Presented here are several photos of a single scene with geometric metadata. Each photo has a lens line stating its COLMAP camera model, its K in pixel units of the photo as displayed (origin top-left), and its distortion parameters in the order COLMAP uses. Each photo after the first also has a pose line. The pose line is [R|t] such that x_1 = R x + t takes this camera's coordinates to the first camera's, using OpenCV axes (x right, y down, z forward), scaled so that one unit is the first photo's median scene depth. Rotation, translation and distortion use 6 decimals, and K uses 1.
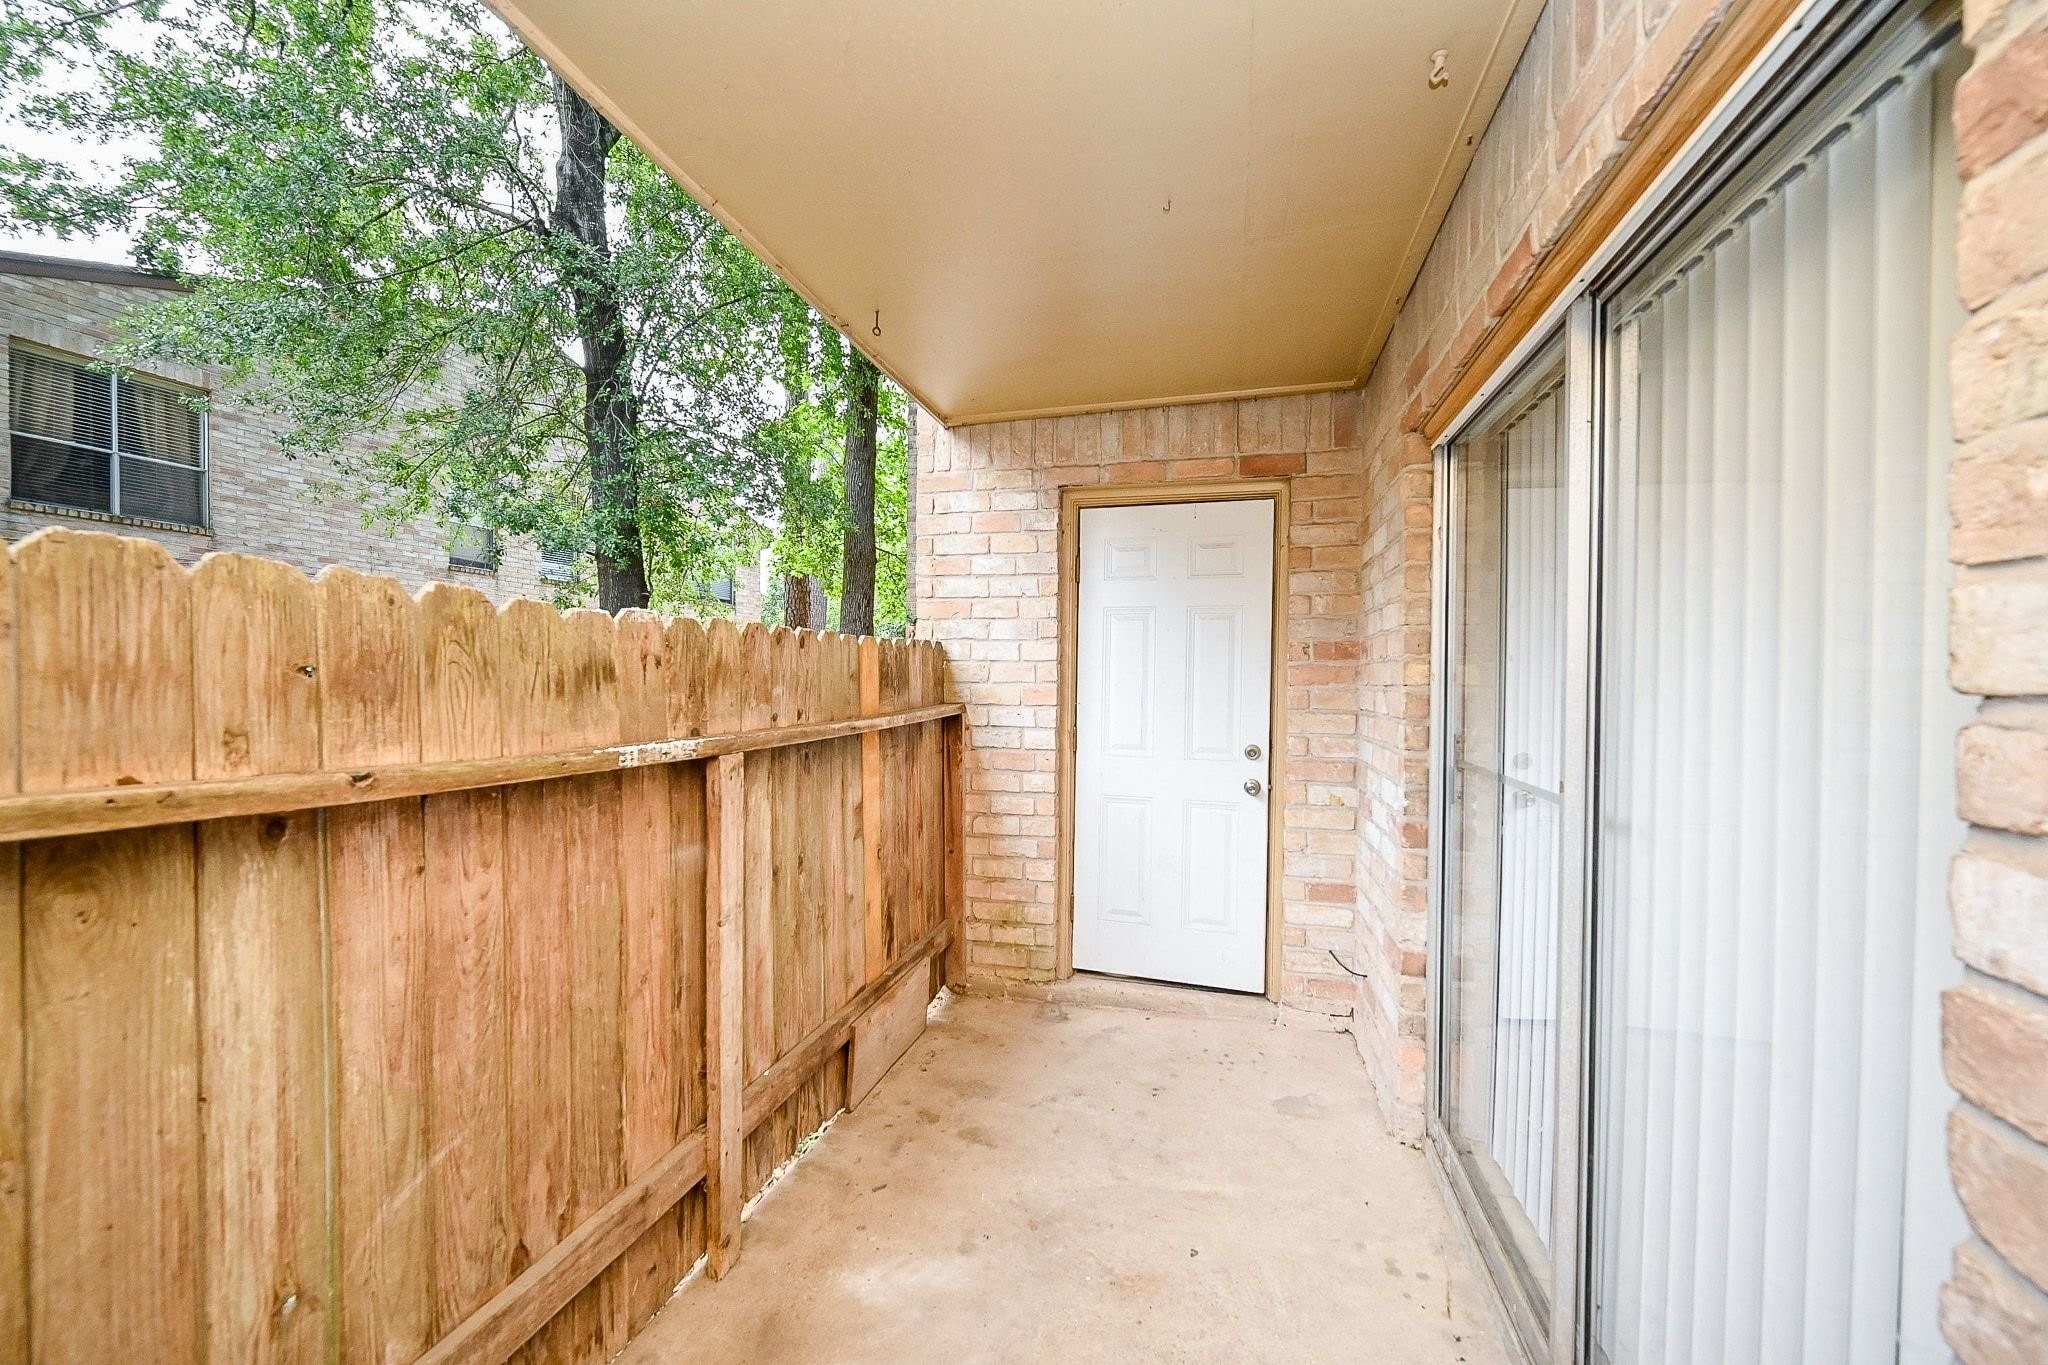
lens RADIAL K [[809.0, 0, 1033.7], [0, 809.0, 682.7], [0, 0, 1]] dist [-0.000205, 0.000474]
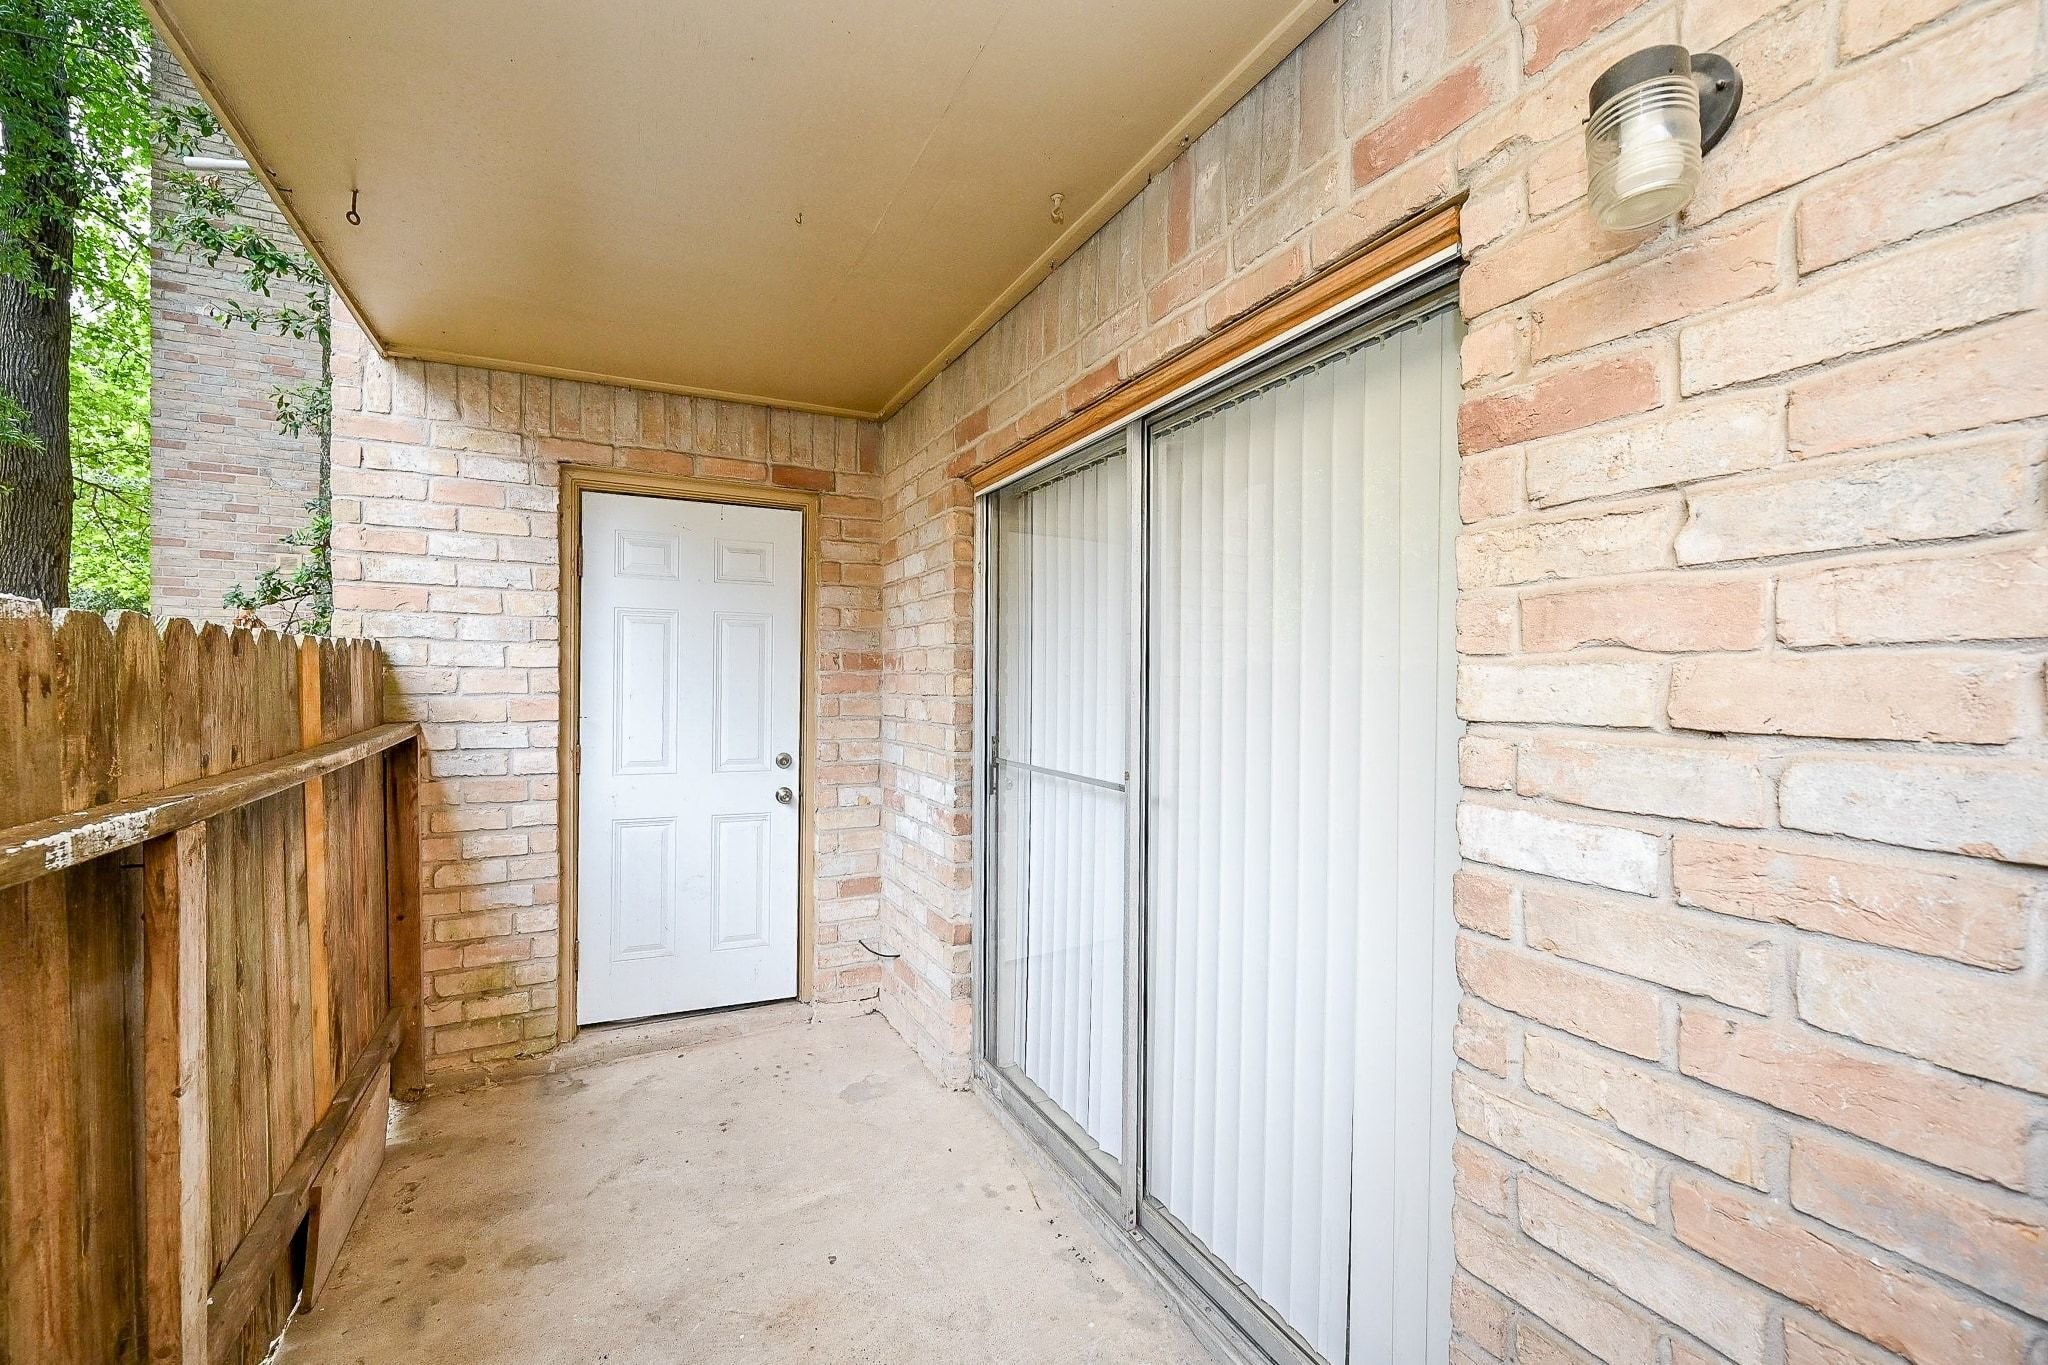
lens RADIAL K [[809.0, 0, 1033.7], [0, 809.0, 682.7], [0, 0, 1]] dist [-0.000205, 0.000474]
pose [[0.752241, -0.004181, 0.658875, -0.163374], [0.001448, 0.999988, 0.004692, -0.015582], [-0.658887, -0.002575, 0.752238, 0.039374]]
